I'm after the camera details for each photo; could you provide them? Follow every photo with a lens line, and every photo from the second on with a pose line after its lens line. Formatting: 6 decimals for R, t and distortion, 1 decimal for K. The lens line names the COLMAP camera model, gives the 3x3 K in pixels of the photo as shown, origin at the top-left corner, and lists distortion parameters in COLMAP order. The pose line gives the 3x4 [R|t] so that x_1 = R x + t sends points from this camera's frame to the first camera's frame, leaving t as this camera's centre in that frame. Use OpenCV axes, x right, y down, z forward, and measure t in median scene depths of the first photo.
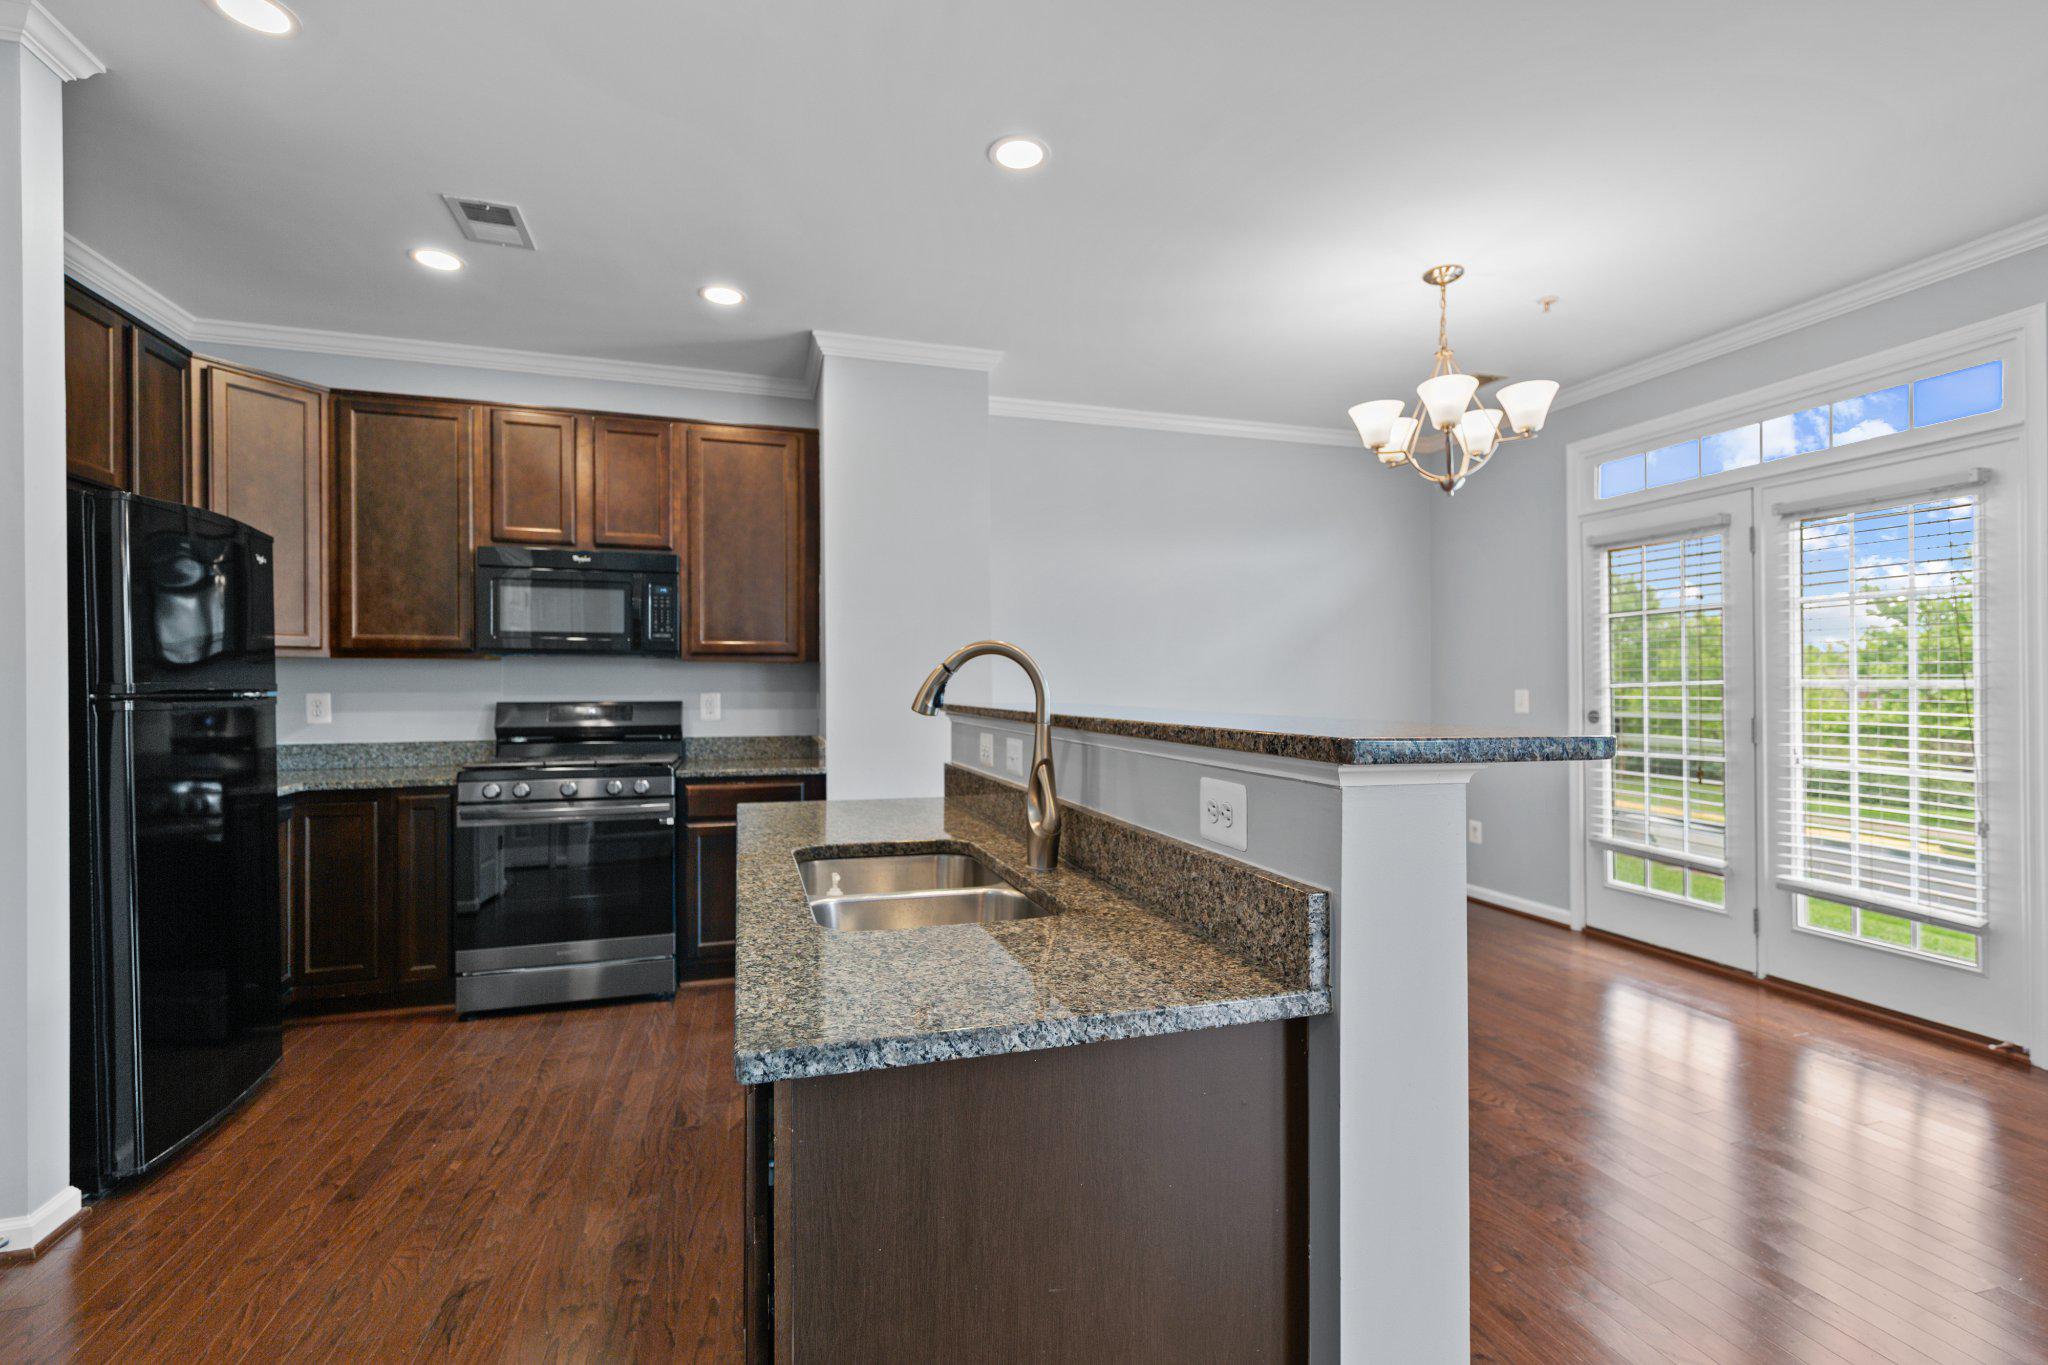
lens RADIAL K [[900.7, 0, 1023.6], [0, 900.7, 678.0], [0, 0, 1]] dist [0.002277, -0.000262]
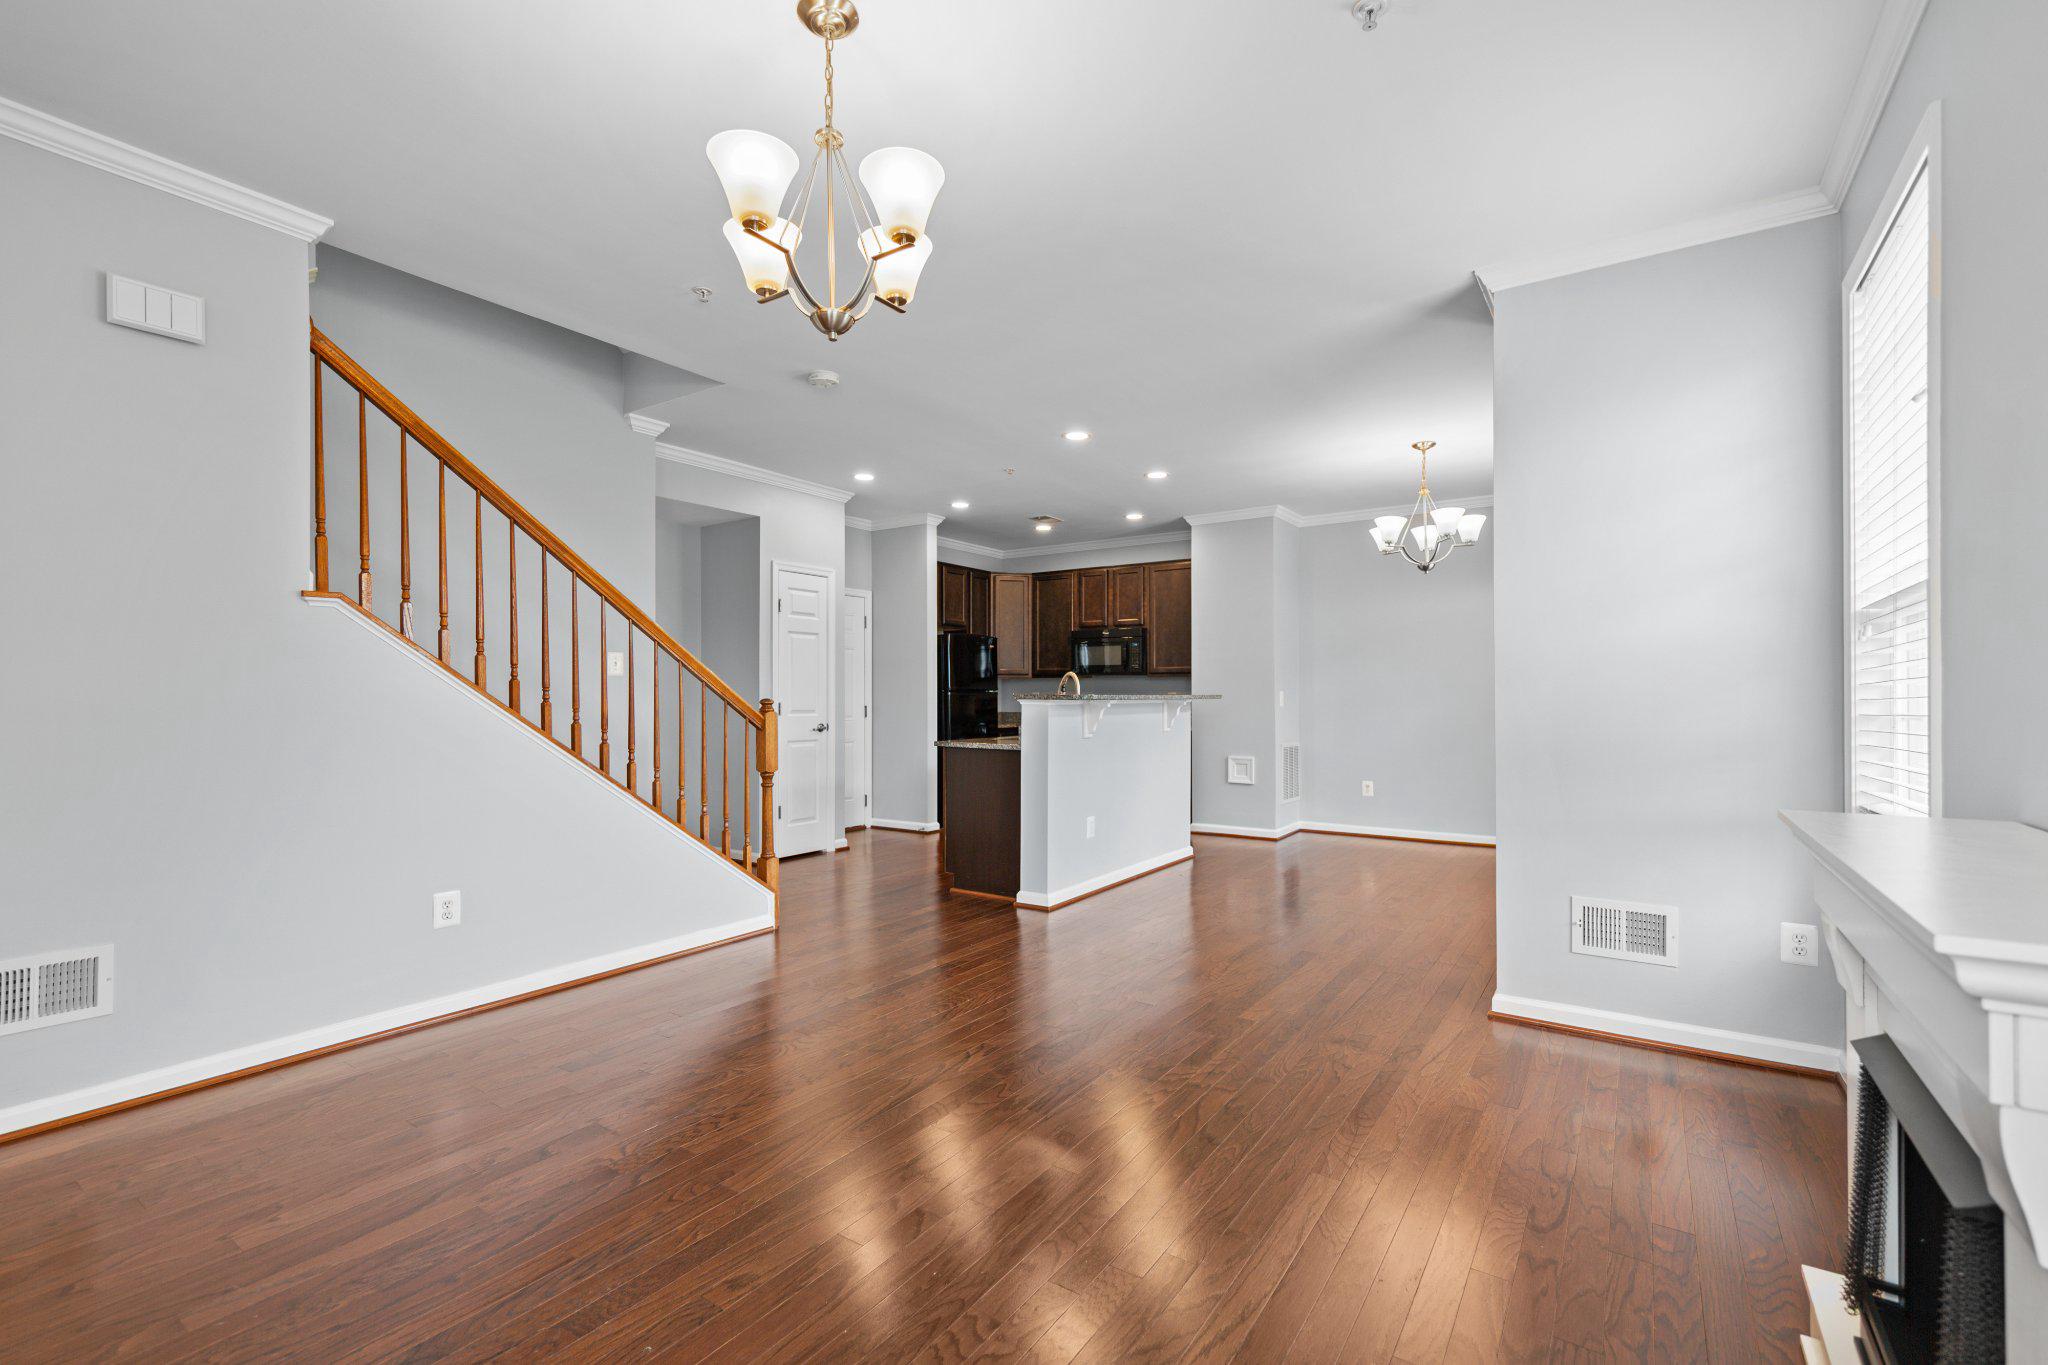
lens RADIAL K [[868.4, 0, 1018.9], [0, 868.4, 693.6], [0, 0, 1]] dist [-0.046618, -0.000045]
pose [[0.616346, 0.000797, -0.787475, 1.143165], [0.002792, 0.999991, 0.003198, 0.015134], [0.787471, -0.004170, 0.616338, -0.548813]]
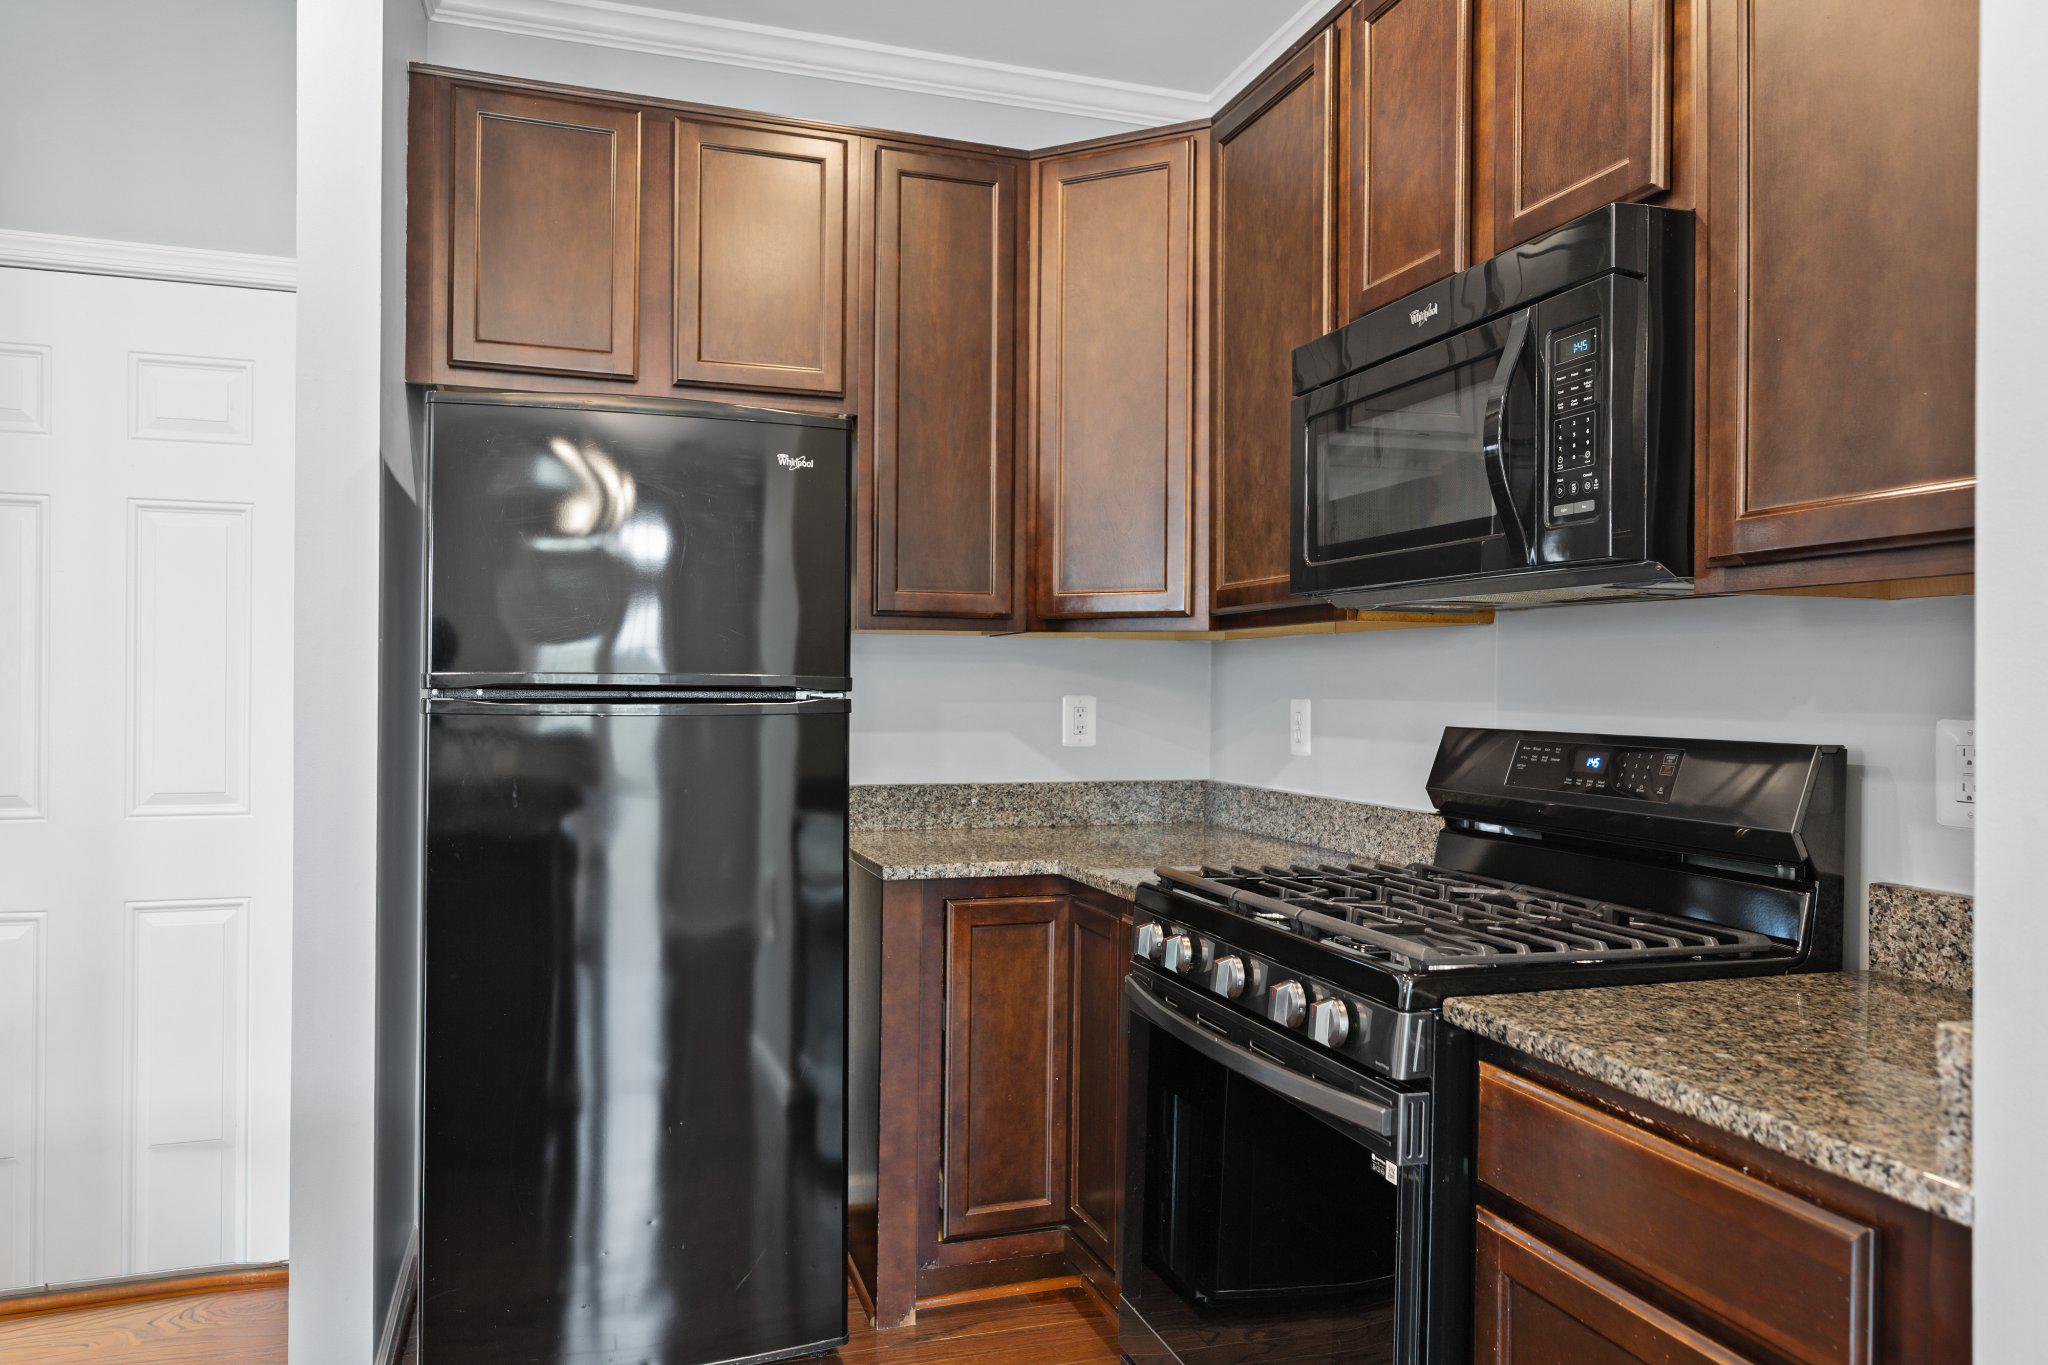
lens RADIAL K [[1360.7, 0, 1024.0], [0, 1360.7, 682.5], [0, 0, 1]] dist [0.002458, 0.000288]
pose [[0.013125, -0.000911, -0.999913, 0.025953], [-0.000360, 1.000000, -0.000916, 0.008281], [0.999914, 0.000372, 0.013125, 0.871438]]
